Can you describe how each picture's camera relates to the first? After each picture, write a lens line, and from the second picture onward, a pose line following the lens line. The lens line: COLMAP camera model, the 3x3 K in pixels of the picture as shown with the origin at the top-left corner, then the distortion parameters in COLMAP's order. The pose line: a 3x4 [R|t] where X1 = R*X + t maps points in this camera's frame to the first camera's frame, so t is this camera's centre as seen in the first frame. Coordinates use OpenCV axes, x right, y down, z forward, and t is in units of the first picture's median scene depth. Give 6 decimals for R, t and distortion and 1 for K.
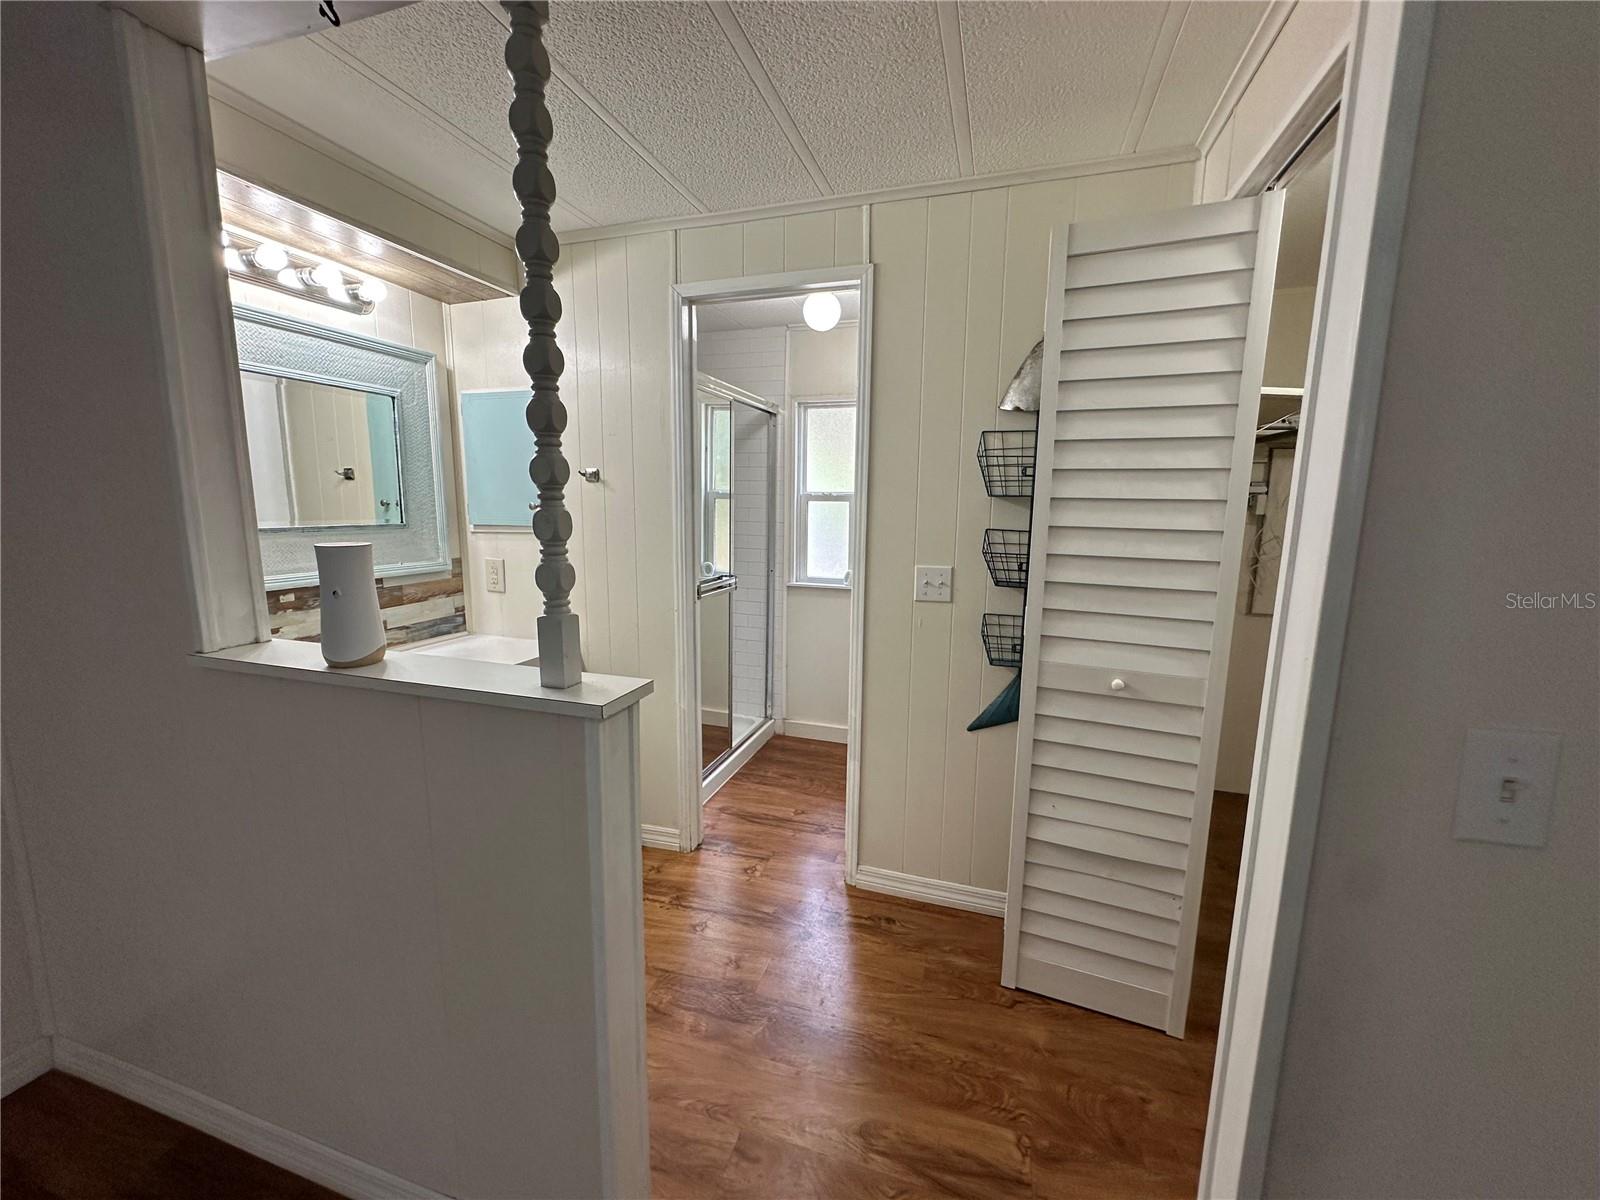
lens RADIAL K [[643.5, 0, 800.0], [0, 643.5, 600.0], [0, 0, 1]] dist [0.001355, 0.000457]
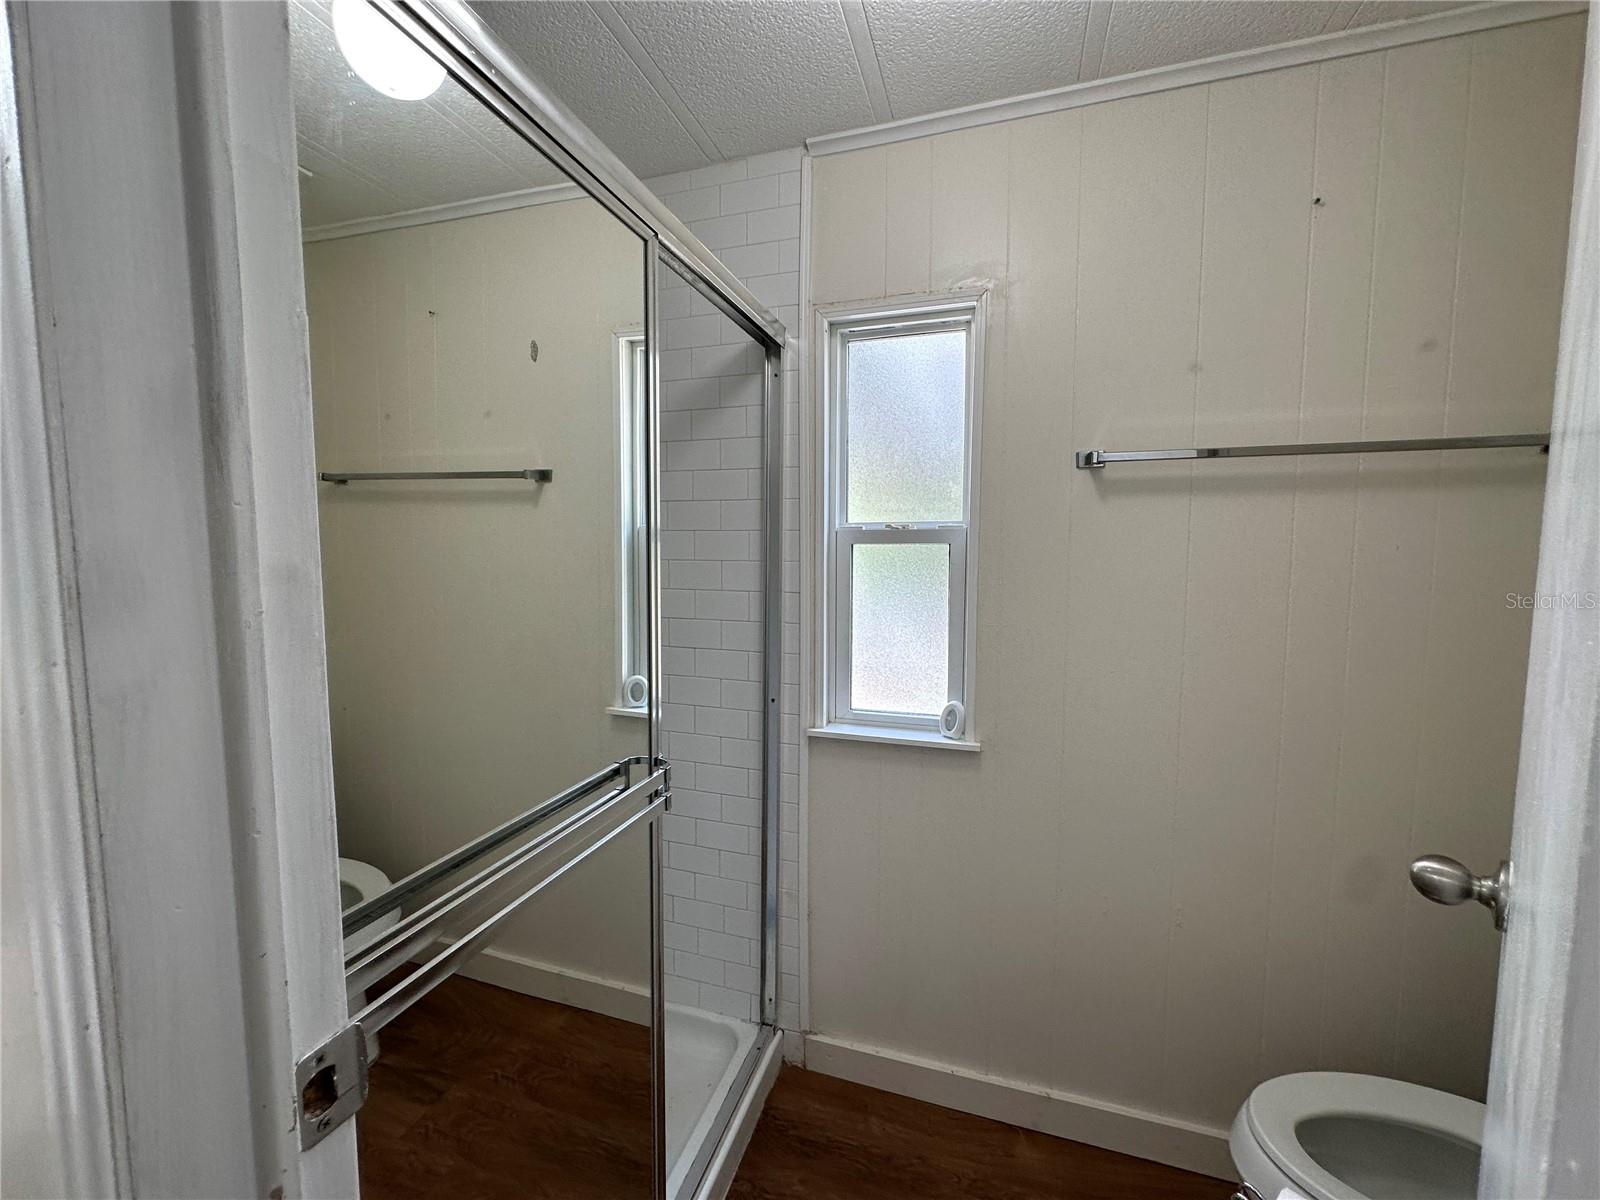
lens RADIAL K [[643.5, 0, 800.0], [0, 643.5, 600.0], [0, 0, 1]] dist [0.001355, 0.000457]
pose [[0.998884, -0.016092, 0.044405, -0.043672], [0.019145, 0.997418, -0.069216, -0.083290], [-0.043177, 0.069989, 0.996613, 0.548254]]
